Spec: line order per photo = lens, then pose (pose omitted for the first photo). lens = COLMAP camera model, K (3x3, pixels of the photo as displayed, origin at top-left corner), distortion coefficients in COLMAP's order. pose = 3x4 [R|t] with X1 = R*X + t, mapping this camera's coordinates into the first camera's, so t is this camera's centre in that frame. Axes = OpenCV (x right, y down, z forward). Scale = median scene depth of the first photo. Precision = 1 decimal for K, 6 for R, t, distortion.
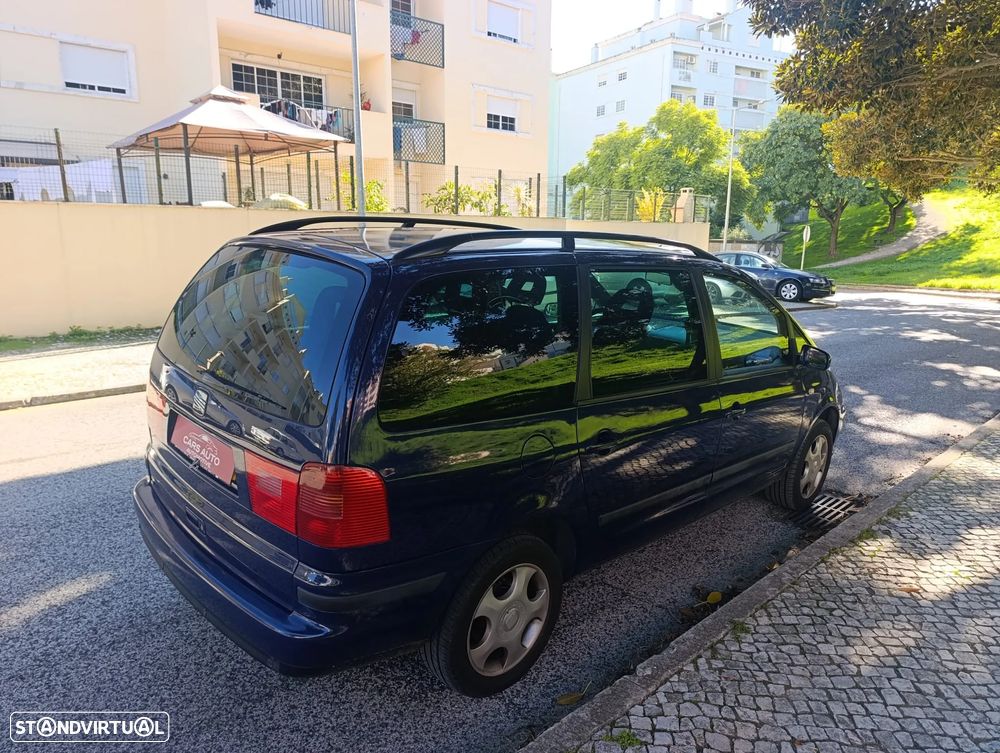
lens RADIAL K [[683.3, 0, 502.9], [0, 683.3, 385.6], [0, 0, 1]] dist [0.033493, -0.035898]
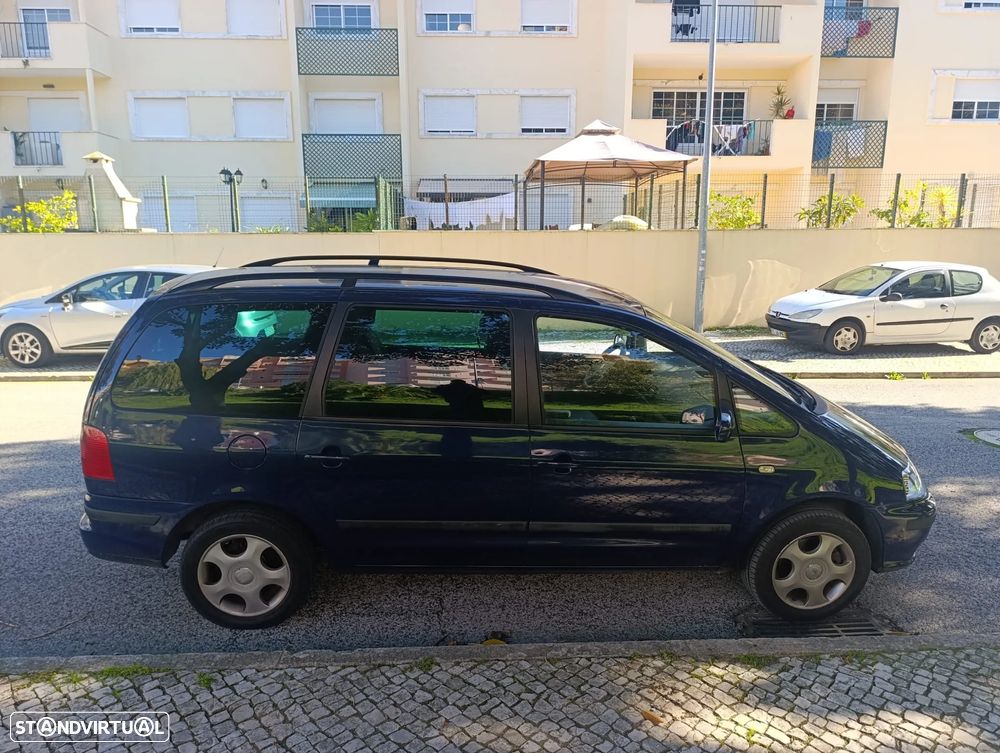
lens RADIAL K [[683.3, 0, 499.2], [0, 683.3, 391.9], [0, 0, 1]] dist [0.033493, -0.035898]
pose [[0.758502, 0.130626, -0.638445, 0.162515], [-0.134270, 0.990010, 0.043037, -0.016818], [0.637689, 0.053080, 0.768463, 0.042344]]
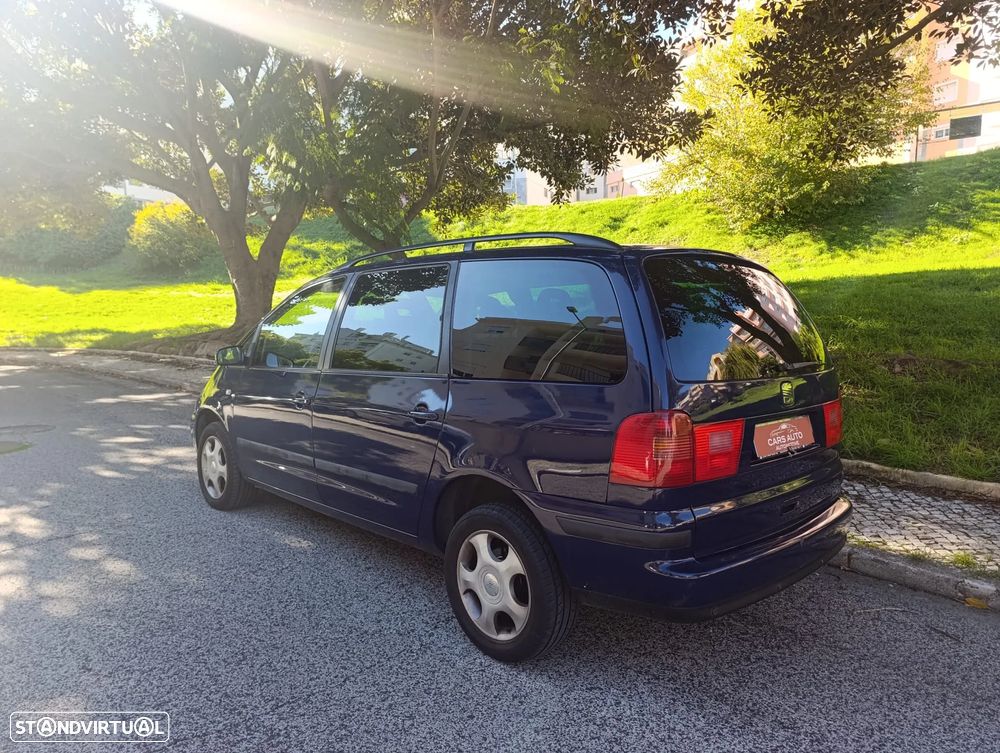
lens RADIAL K [[683.3, 0, 490.2], [0, 683.3, 391.8], [0, 0, 1]] dist [0.033493, -0.035898]
pose [[0.029431, -0.165544, 0.985763, -0.205431], [0.235963, 0.959469, 0.154083, -0.034563], [-0.971316, 0.228069, 0.067300, 0.185411]]
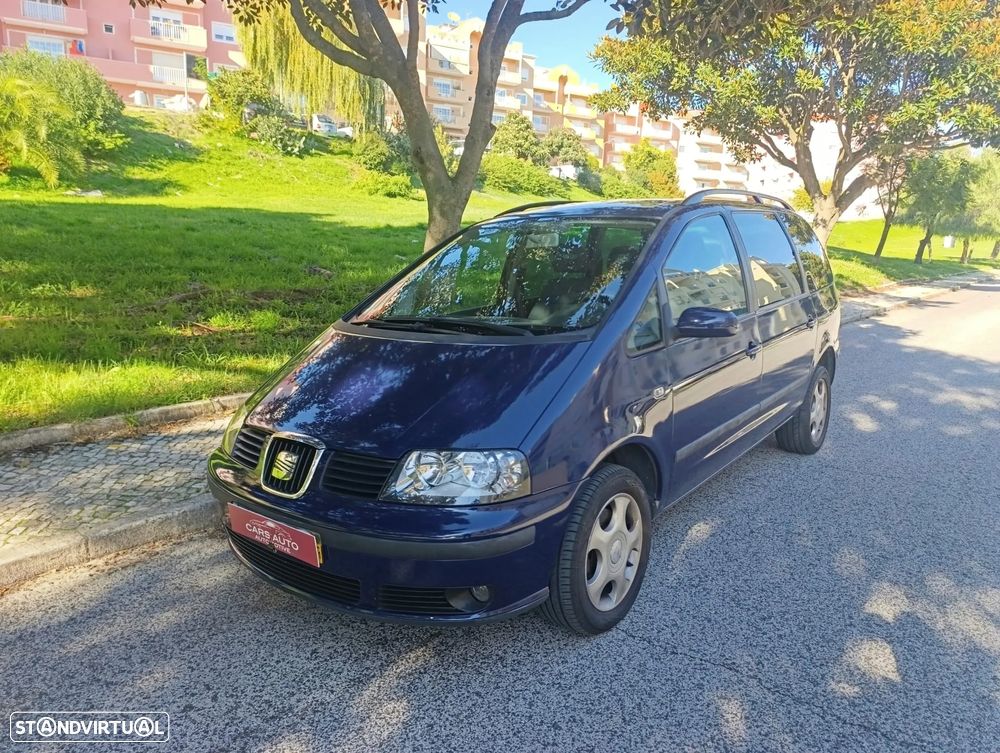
lens RADIAL K [[683.3, 0, 501.1], [0, 683.3, 395.3], [0, 0, 1]] dist [0.033493, -0.035898]
pose [[-0.992194, -0.017150, -0.123523, 0.087532], [-0.069248, 0.899529, 0.431339, -0.079507], [0.103715, 0.436525, -0.893694, 0.422261]]
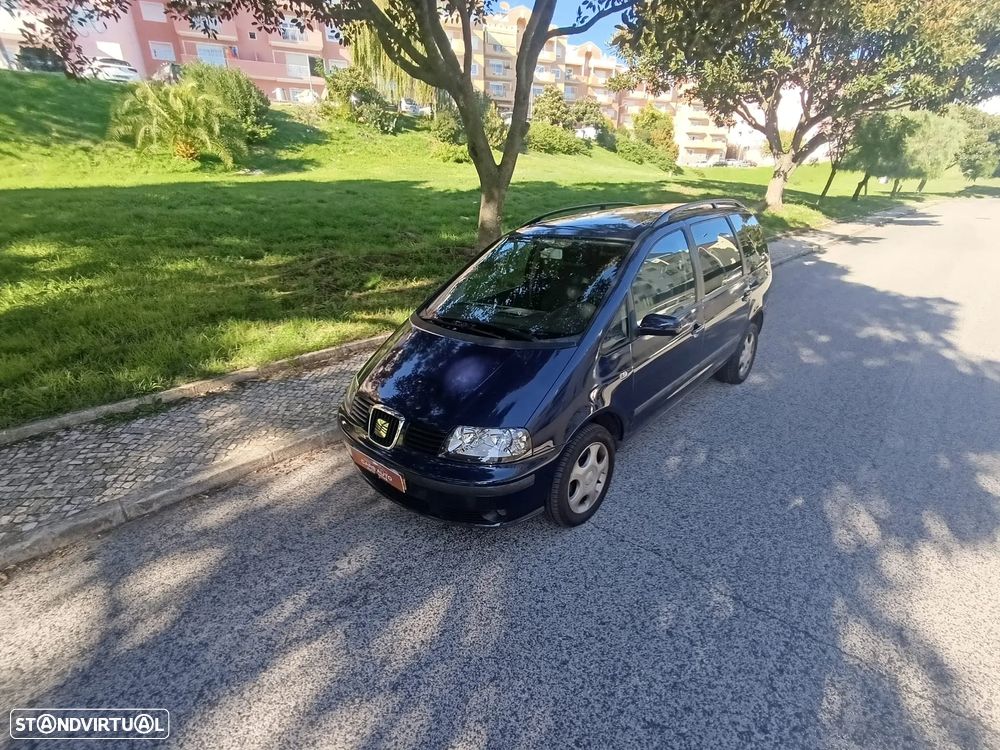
lens RADIAL K [[458.8, 0, 498.5], [0, 458.8, 402.4], [0, 0, 1]] dist [-0.003655, 0.001009]
pose [[-0.999330, 0.002361, -0.036535, 0.081024], [-0.020796, 0.784687, 0.619544, -0.102492], [0.030131, 0.619888, -0.784111, 0.413481]]
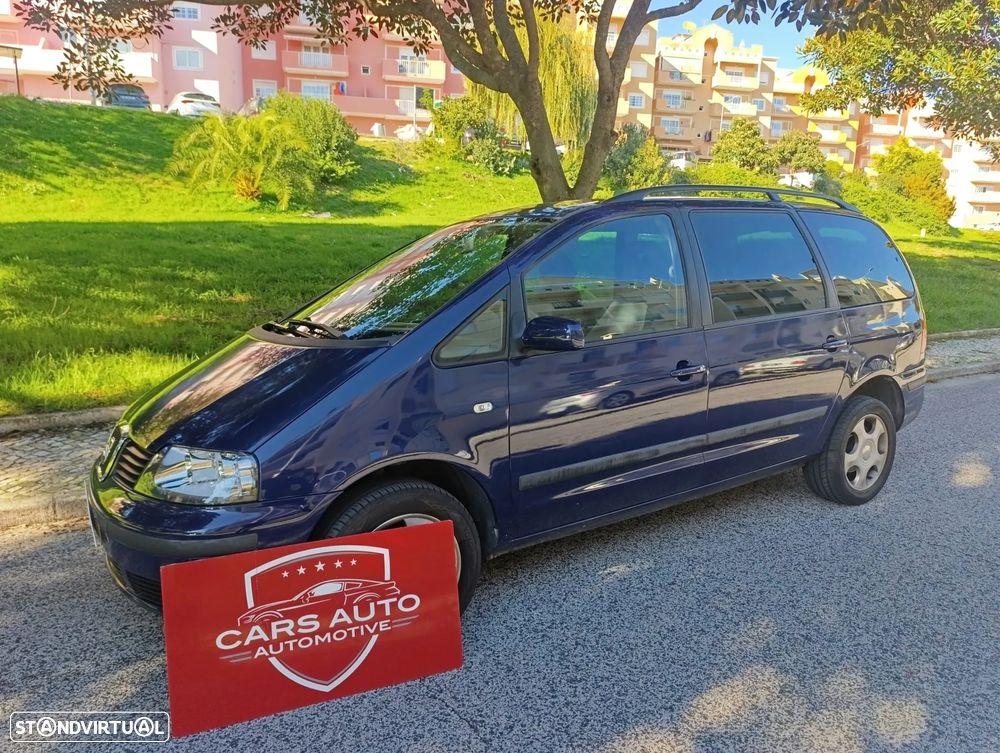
lens RADIAL K [[683.3, 0, 498.2], [0, 683.3, 399.9], [0, 0, 1]] dist [0.033493, -0.035898]
pose [[-0.975967, -0.083950, 0.201098, 0.005625], [0.010281, 0.904051, 0.427301, -0.077292], [-0.217675, 0.419099, -0.881461, 0.409864]]
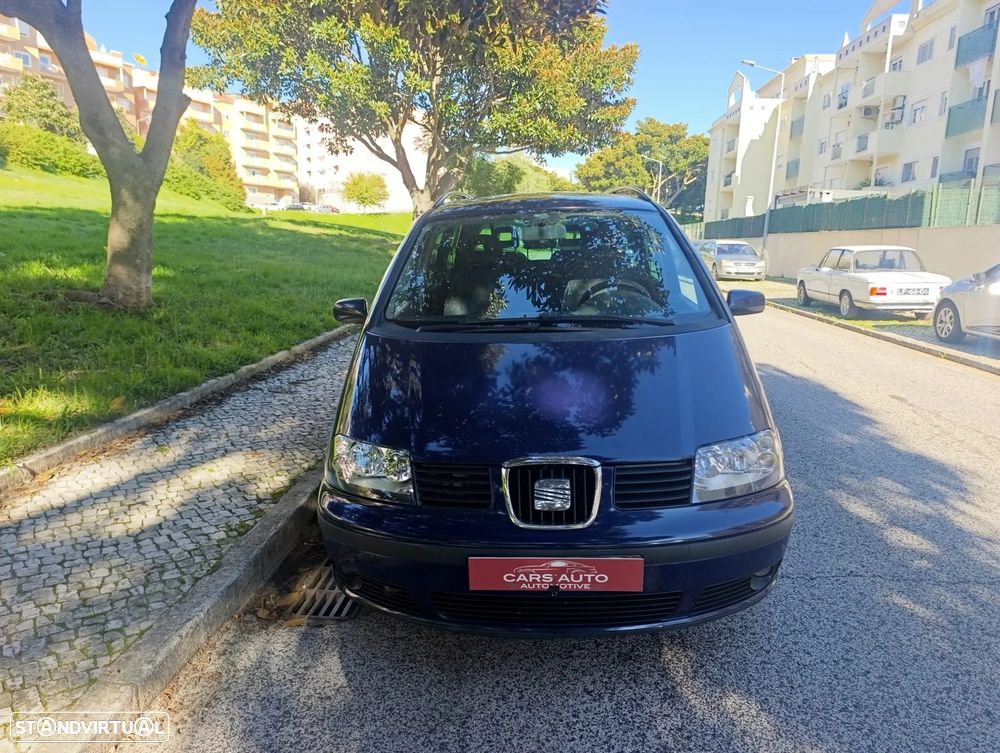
lens RADIAL K [[683.3, 0, 493.8], [0, 683.3, 396.9], [0, 0, 1]] dist [0.033493, -0.035898]
pose [[-0.742709, 0.118051, -0.659126, 0.192781], [-0.182210, 0.911564, 0.368579, -0.062837], [0.644346, 0.393847, -0.655517, 0.368279]]
